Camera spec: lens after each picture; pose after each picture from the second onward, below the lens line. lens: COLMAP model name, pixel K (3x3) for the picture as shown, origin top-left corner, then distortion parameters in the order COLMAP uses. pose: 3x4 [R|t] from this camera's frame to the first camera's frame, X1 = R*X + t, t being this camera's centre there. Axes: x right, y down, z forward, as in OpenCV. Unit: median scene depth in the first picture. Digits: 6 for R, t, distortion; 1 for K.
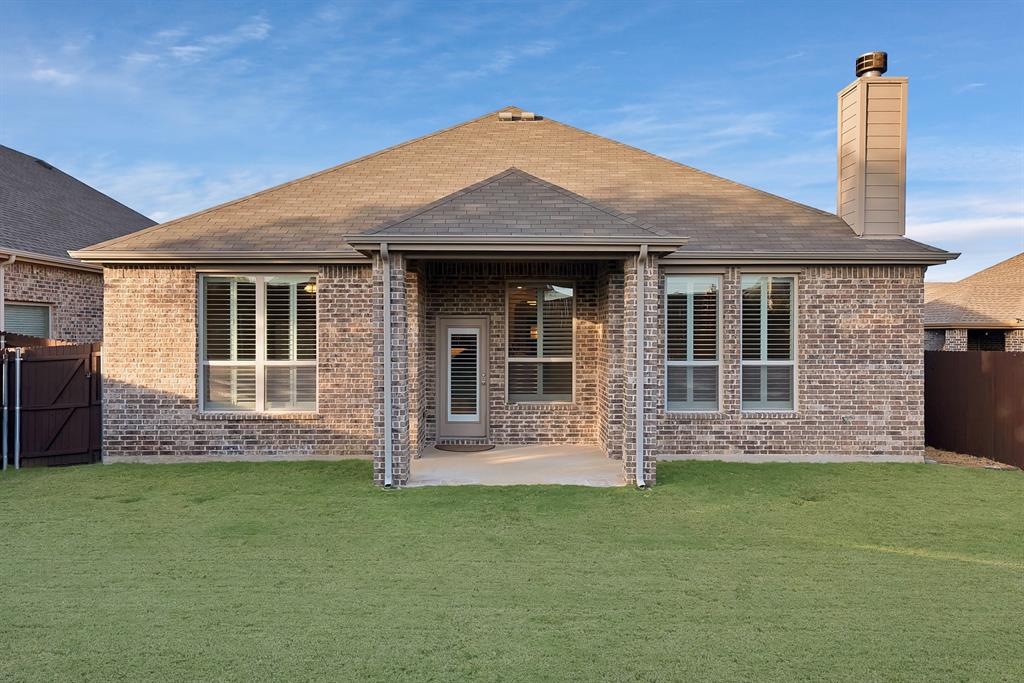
lens RADIAL K [[713.5, 0, 511.4], [0, 713.5, 345.0], [0, 0, 1]] dist [0.031021, 0.001321]
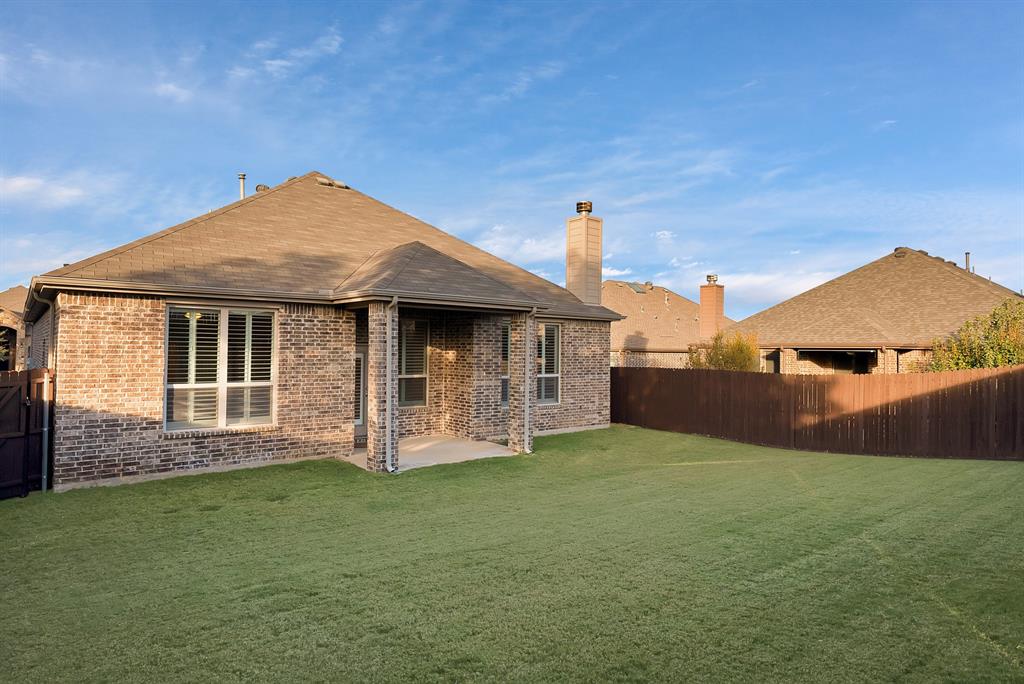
lens RADIAL K [[602.9, 0, 518.4], [0, 602.9, 347.1], [0, 0, 1]] dist [0.025706, -0.000398]
pose [[0.771316, 0.010045, 0.636373, -0.599673], [-0.001385, 0.999900, -0.014105, -0.021996], [-0.636450, 0.009998, 0.771253, -0.046063]]
